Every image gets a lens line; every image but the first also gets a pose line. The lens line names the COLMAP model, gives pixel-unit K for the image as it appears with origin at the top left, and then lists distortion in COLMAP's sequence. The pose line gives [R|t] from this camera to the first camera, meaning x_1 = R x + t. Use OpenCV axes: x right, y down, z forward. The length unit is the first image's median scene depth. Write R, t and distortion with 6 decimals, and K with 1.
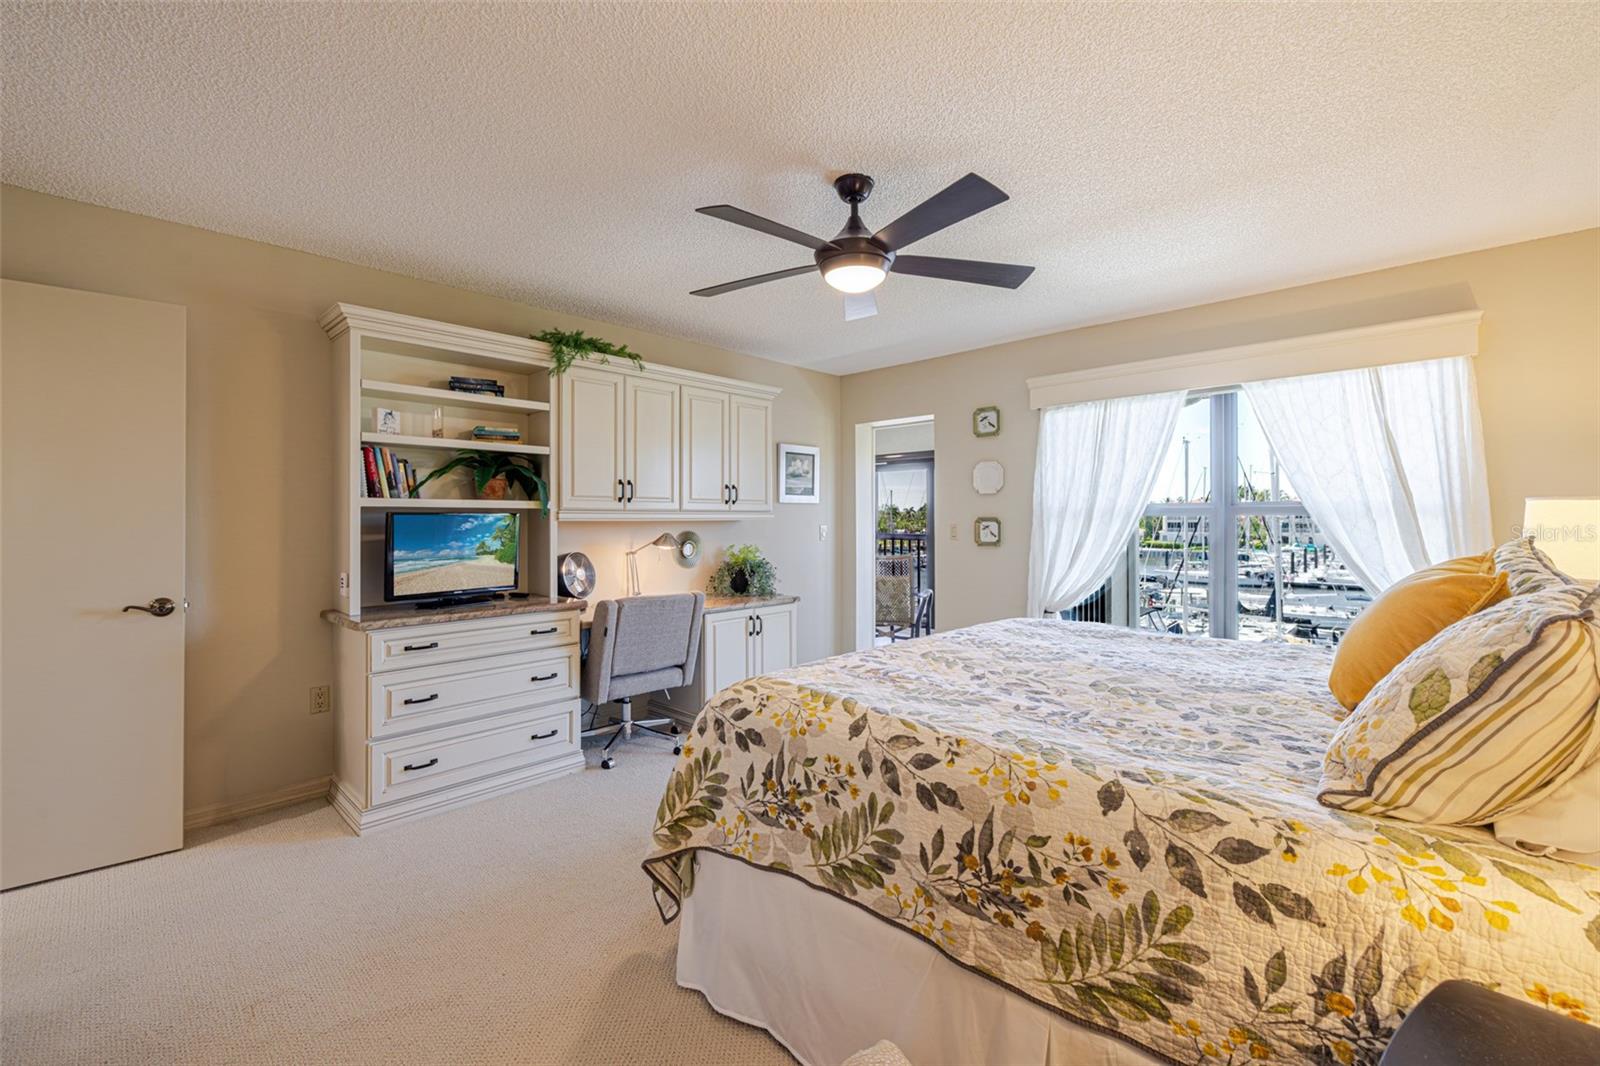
lens RADIAL K [[726.0, 0, 728.8], [0, 726.0, 514.0], [0, 0, 1]] dist [-0.002991, -0.000225]
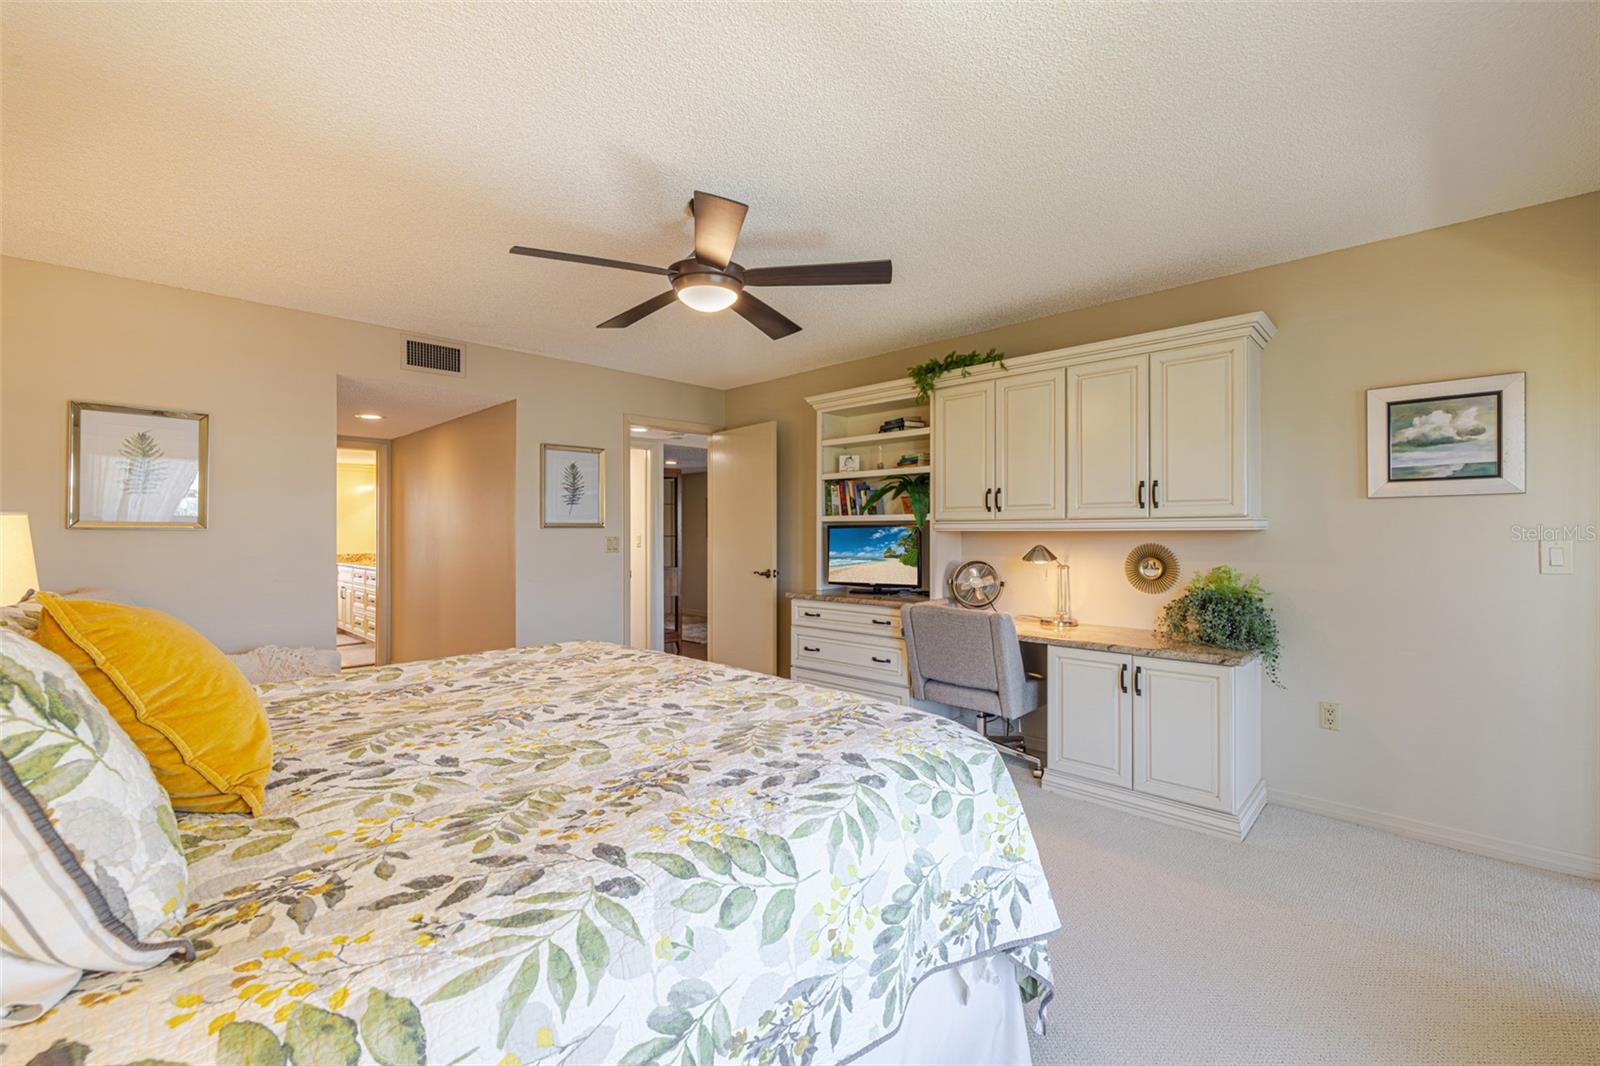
lens RADIAL K [[682.6, 0, 804.2], [0, 682.6, 528.1], [0, 0, 1]] dist [0.001369, -0.000004]
pose [[0.024296, -0.007488, -0.999677, 0.816744], [0.008631, 0.999936, -0.007280, 0.010918], [0.999668, -0.008451, 0.024359, 0.784661]]
